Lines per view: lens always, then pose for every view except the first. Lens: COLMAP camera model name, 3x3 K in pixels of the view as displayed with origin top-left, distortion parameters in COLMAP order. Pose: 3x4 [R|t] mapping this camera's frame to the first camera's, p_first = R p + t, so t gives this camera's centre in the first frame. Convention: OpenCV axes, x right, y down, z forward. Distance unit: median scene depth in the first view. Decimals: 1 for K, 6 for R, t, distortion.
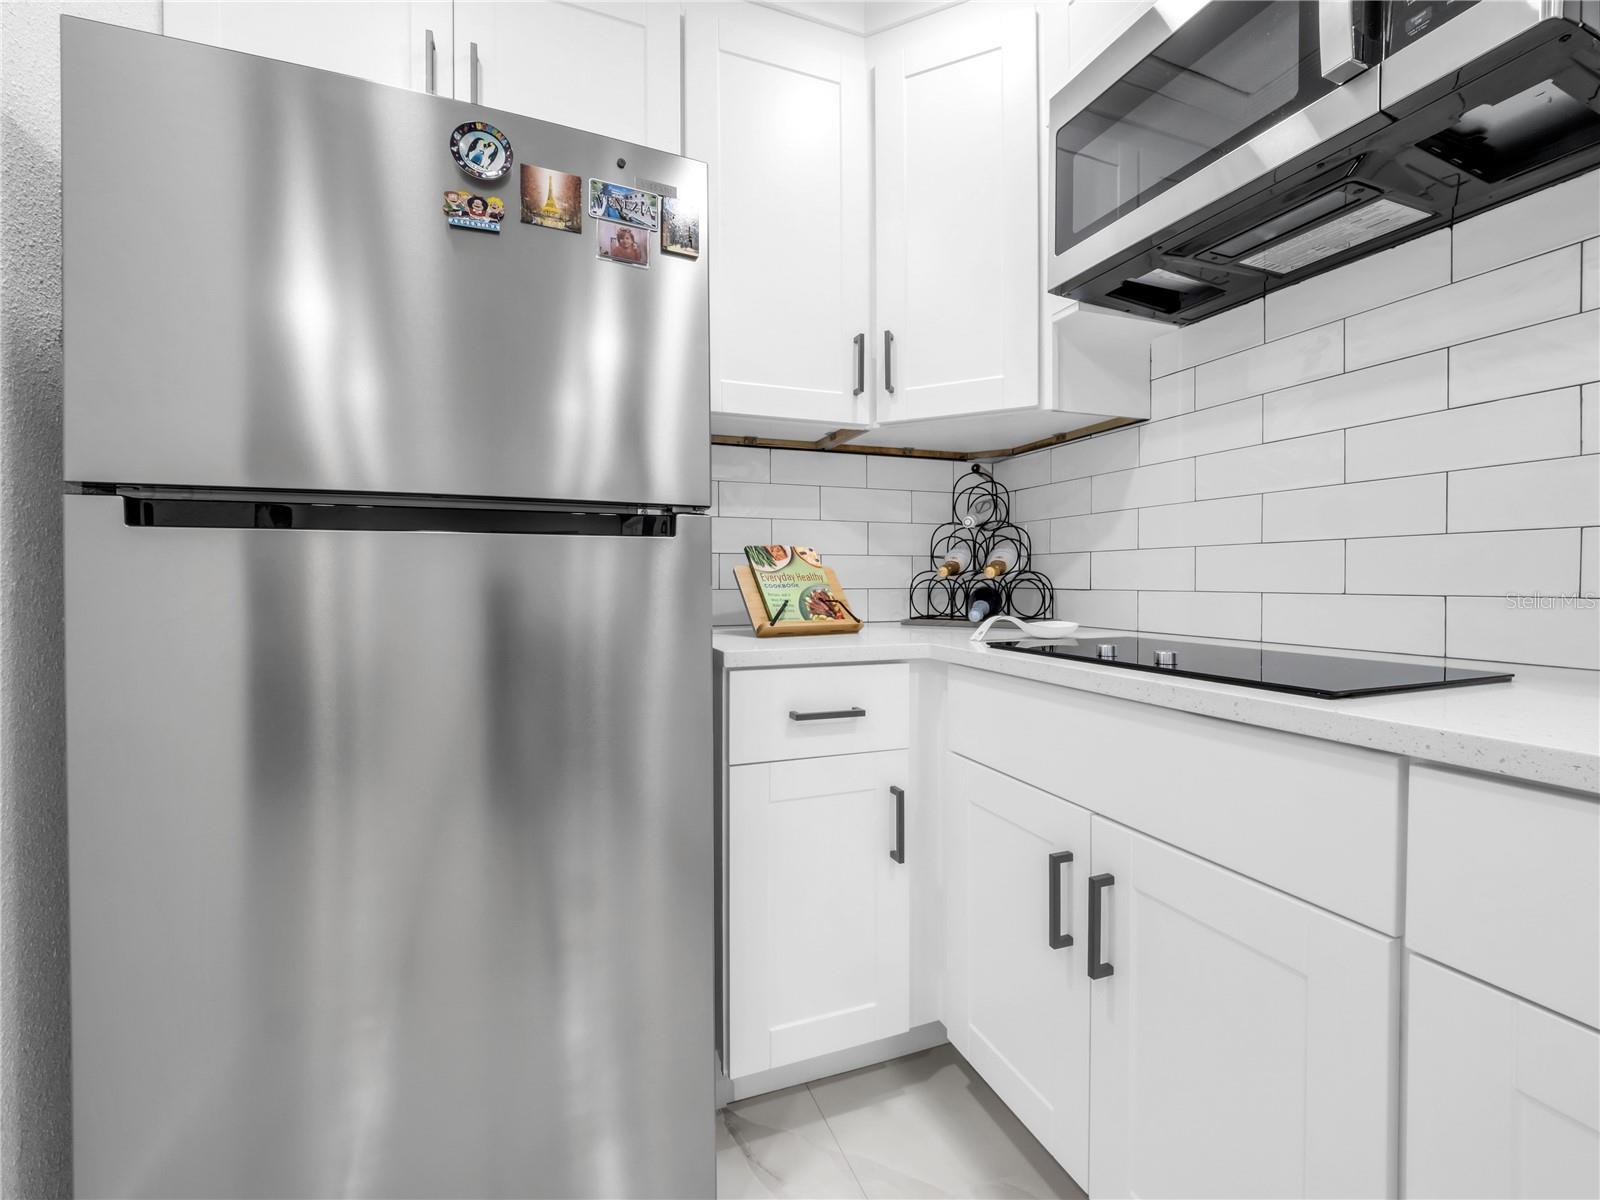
lens RADIAL K [[664.0, 0, 794.2], [0, 664.0, 577.3], [0, 0, 1]] dist [-0.001014, -0.000249]
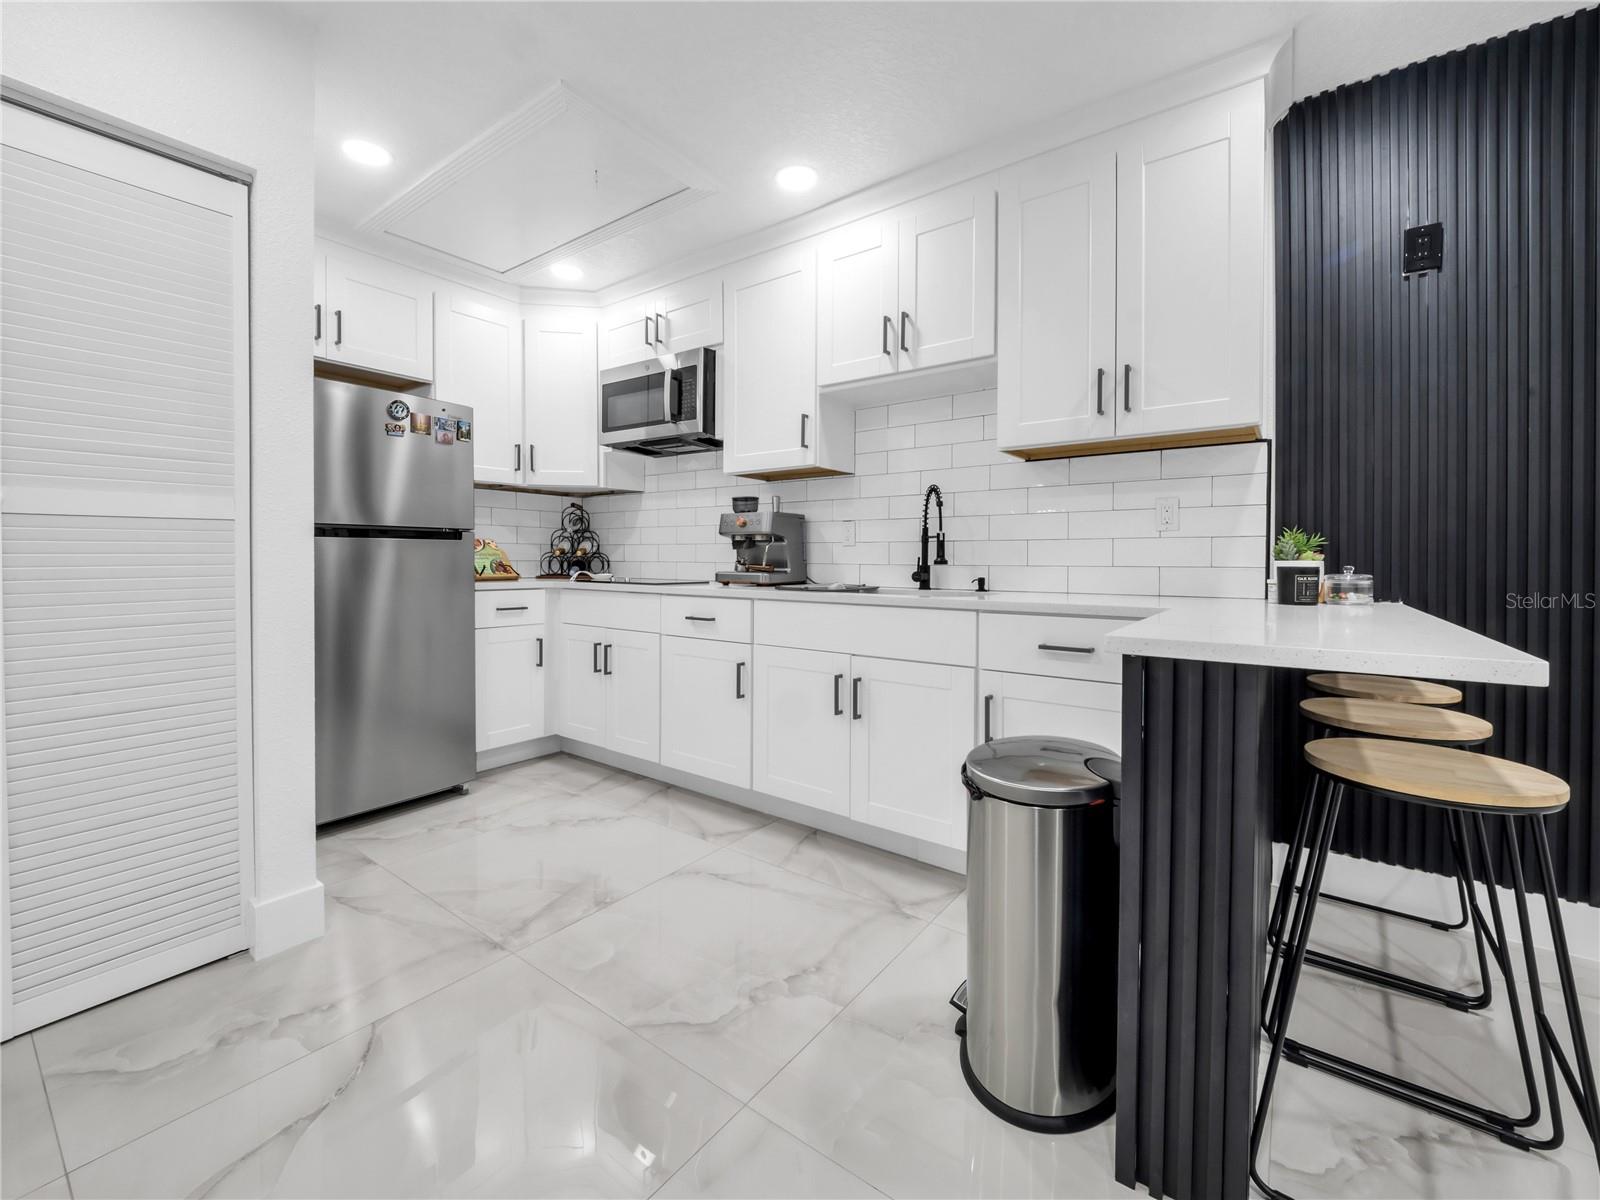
lens RADIAL K [[664.0, 0, 794.2], [0, 664.0, 577.3], [0, 0, 1]] dist [-0.001014, -0.000249]
pose [[0.839540, -0.008052, 0.543239, -0.328468], [-0.009388, 0.999526, 0.029325, 0.001124], [-0.543217, -0.029719, 0.839066, -1.339529]]
